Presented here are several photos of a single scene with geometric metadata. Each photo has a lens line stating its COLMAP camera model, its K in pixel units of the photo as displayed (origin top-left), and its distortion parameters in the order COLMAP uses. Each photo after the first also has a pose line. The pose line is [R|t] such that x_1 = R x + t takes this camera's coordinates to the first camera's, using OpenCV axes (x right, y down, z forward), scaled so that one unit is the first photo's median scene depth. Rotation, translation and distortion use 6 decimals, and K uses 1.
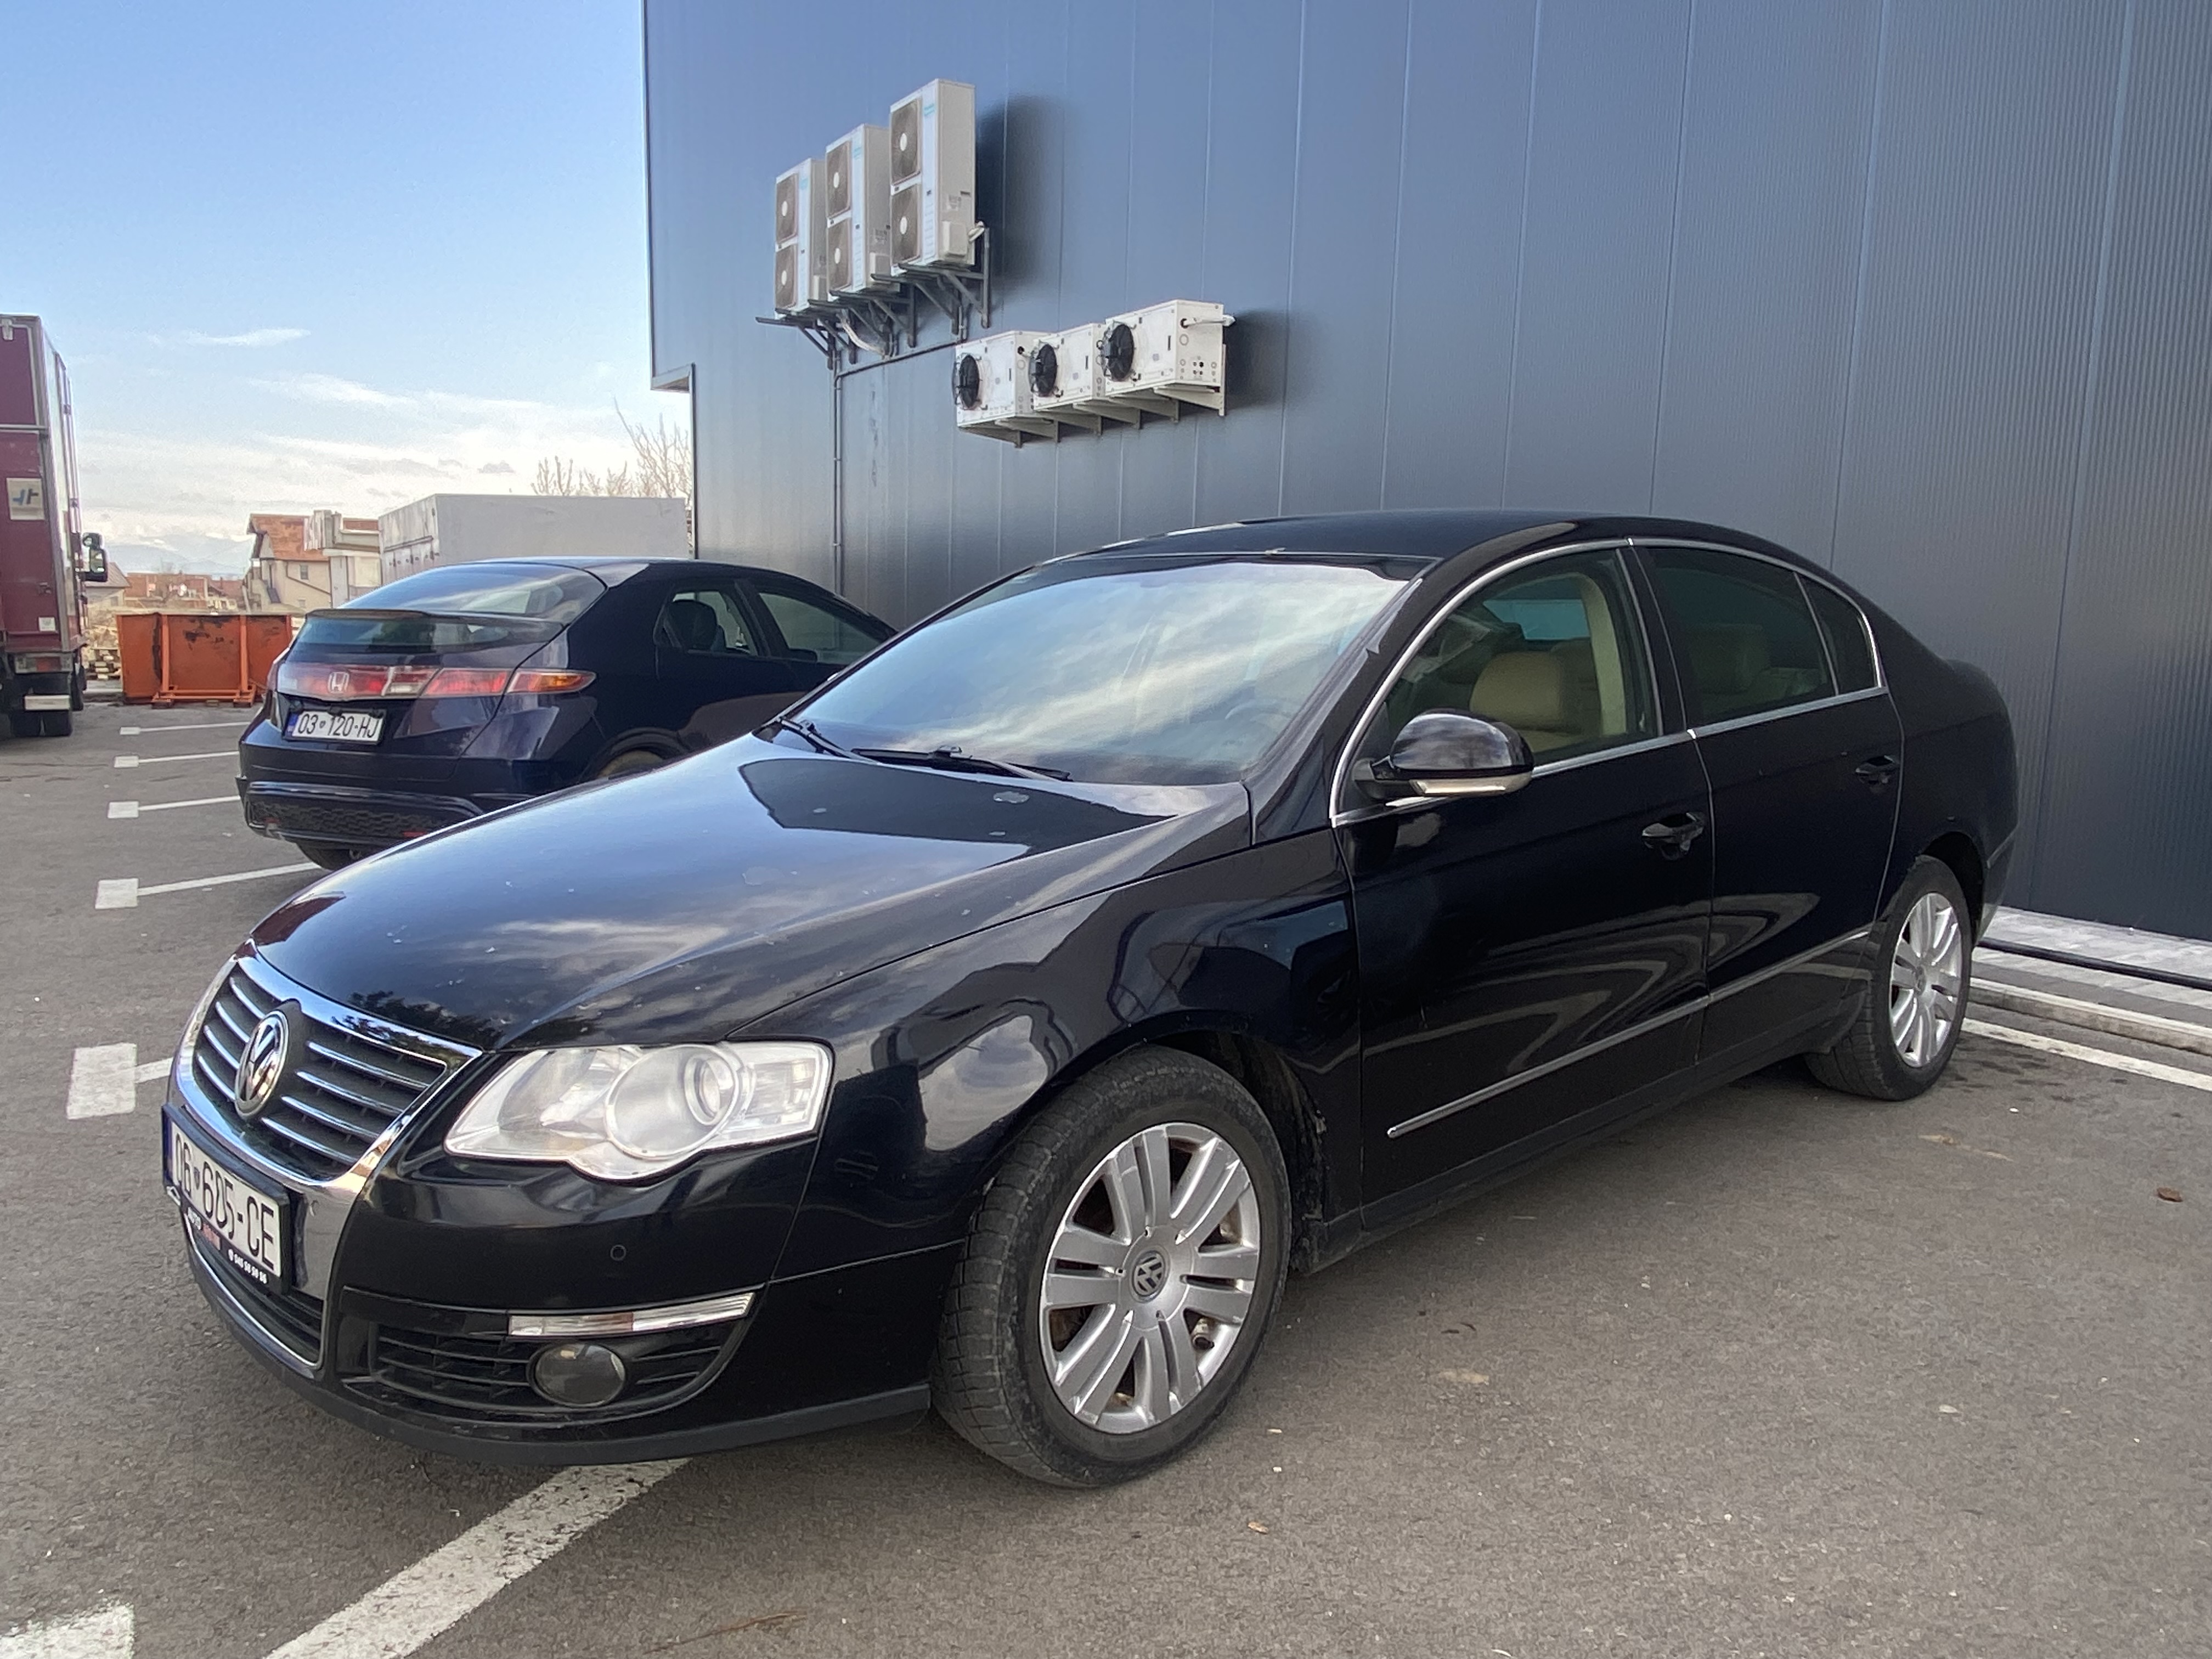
lens RADIAL K [[1664.8, 0, 1104.7], [0, 1664.8, 839.0], [0, 0, 1]] dist [0.063567, -0.069735]
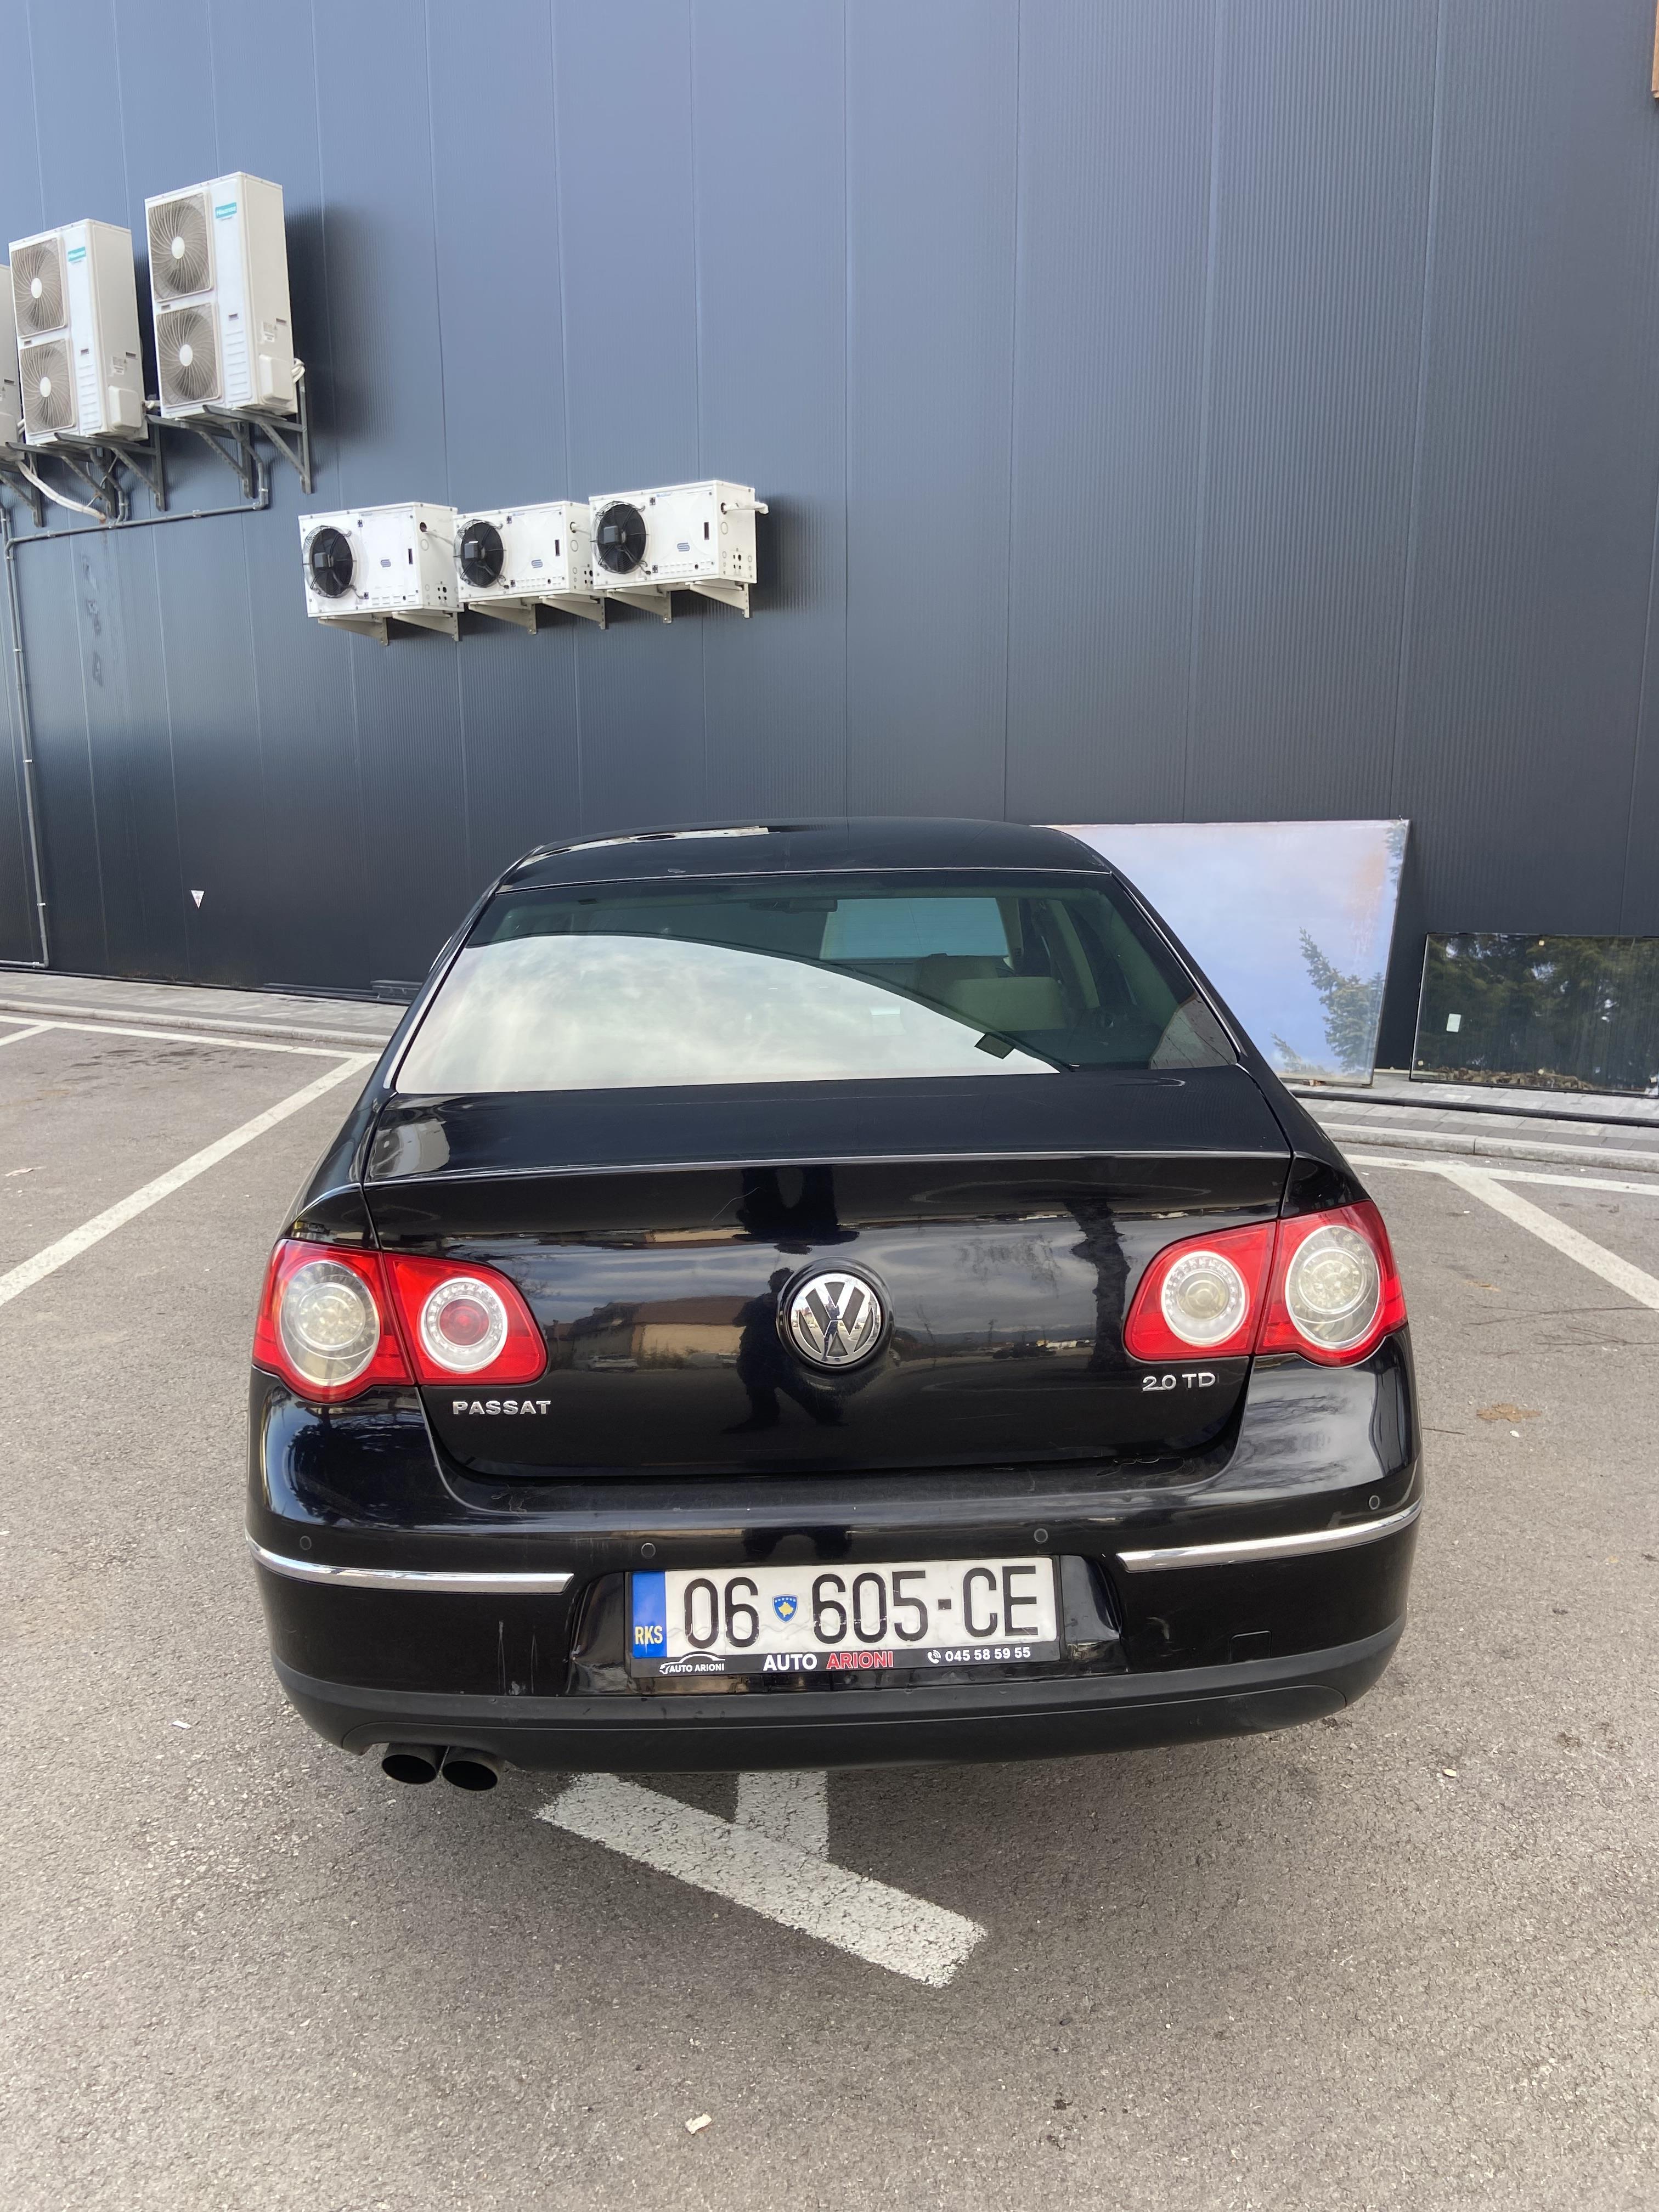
lens RADIAL K [[1661.5, 0, 829.5], [0, 1661.5, 1106.0], [0, 0, 1]] dist [0.112495, -0.153123]
pose [[0.890726, -0.115147, 0.439715, -0.244701], [0.093761, 0.993121, 0.070136, -0.045612], [-0.444766, -0.021244, 0.895395, 0.152431]]
